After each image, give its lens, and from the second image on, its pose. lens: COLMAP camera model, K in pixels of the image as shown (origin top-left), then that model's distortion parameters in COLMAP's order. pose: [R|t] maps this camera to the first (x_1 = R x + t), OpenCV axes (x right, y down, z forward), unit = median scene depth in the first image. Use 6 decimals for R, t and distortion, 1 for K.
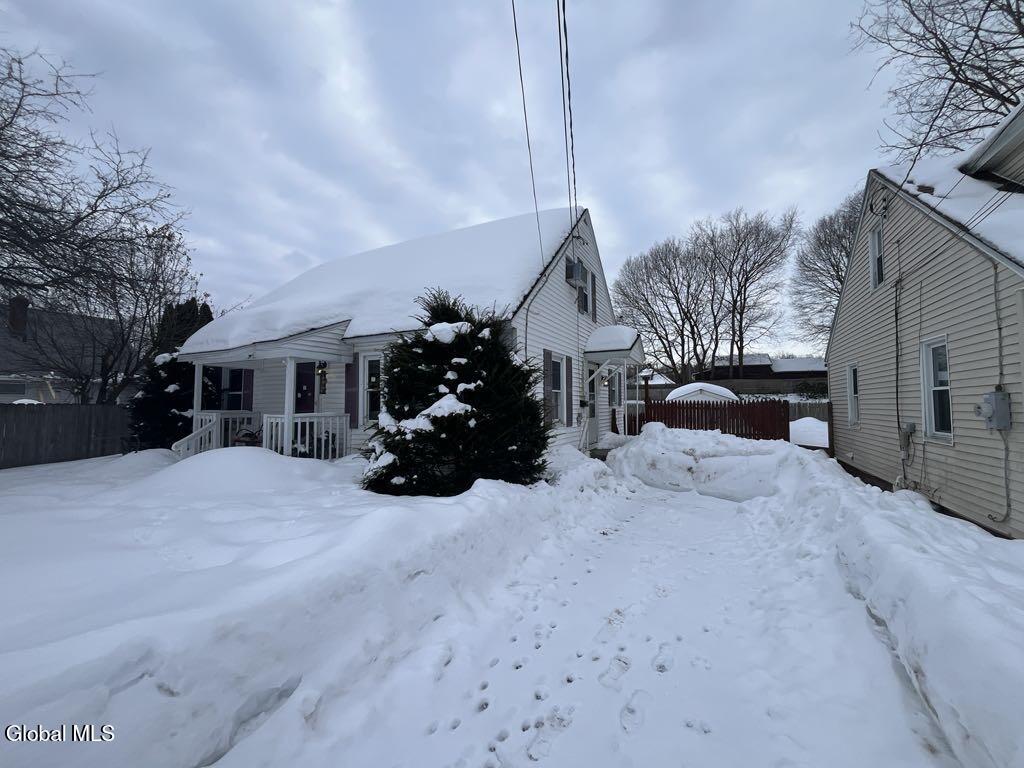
lens RADIAL K [[411.0, 0, 512.0], [0, 411.0, 384.0], [0, 0, 1]] dist [0.000421, -0.000076]
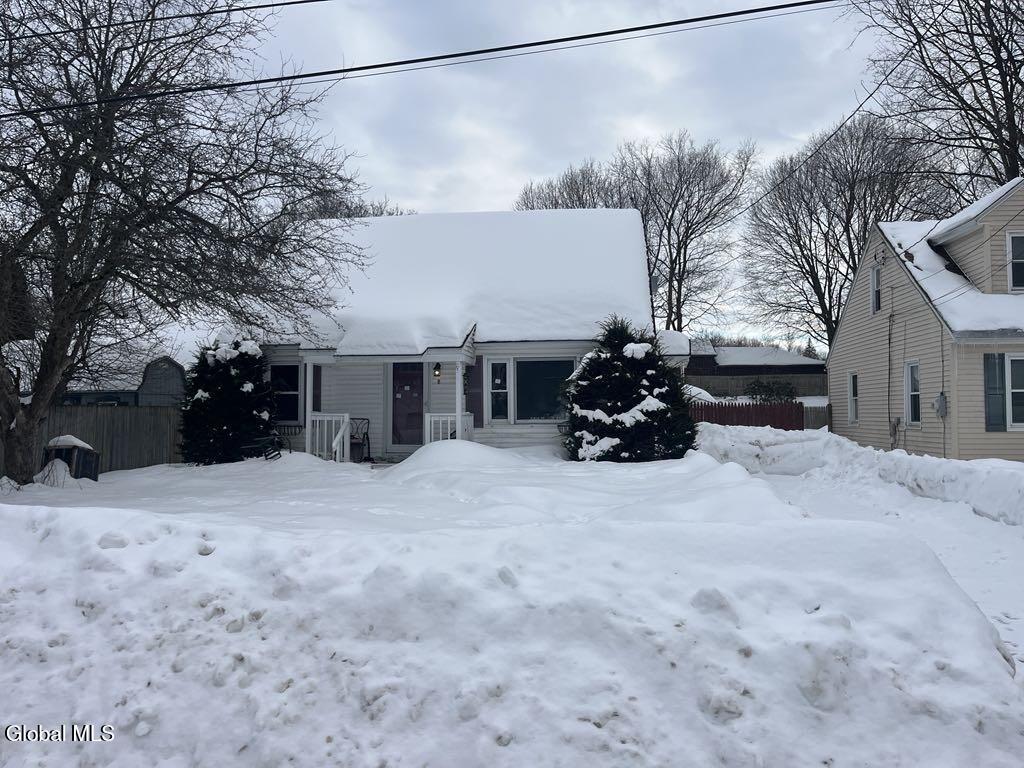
lens RADIAL K [[753.8, 0, 512.0], [0, 753.8, 384.0], [0, 0, 1]] dist [0.033823, -0.001227]
pose [[0.944301, 0.009392, 0.328948, -1.031535], [-0.012633, 0.999890, 0.007717, -0.021354], [-0.328840, -0.011442, 0.944316, -0.932970]]
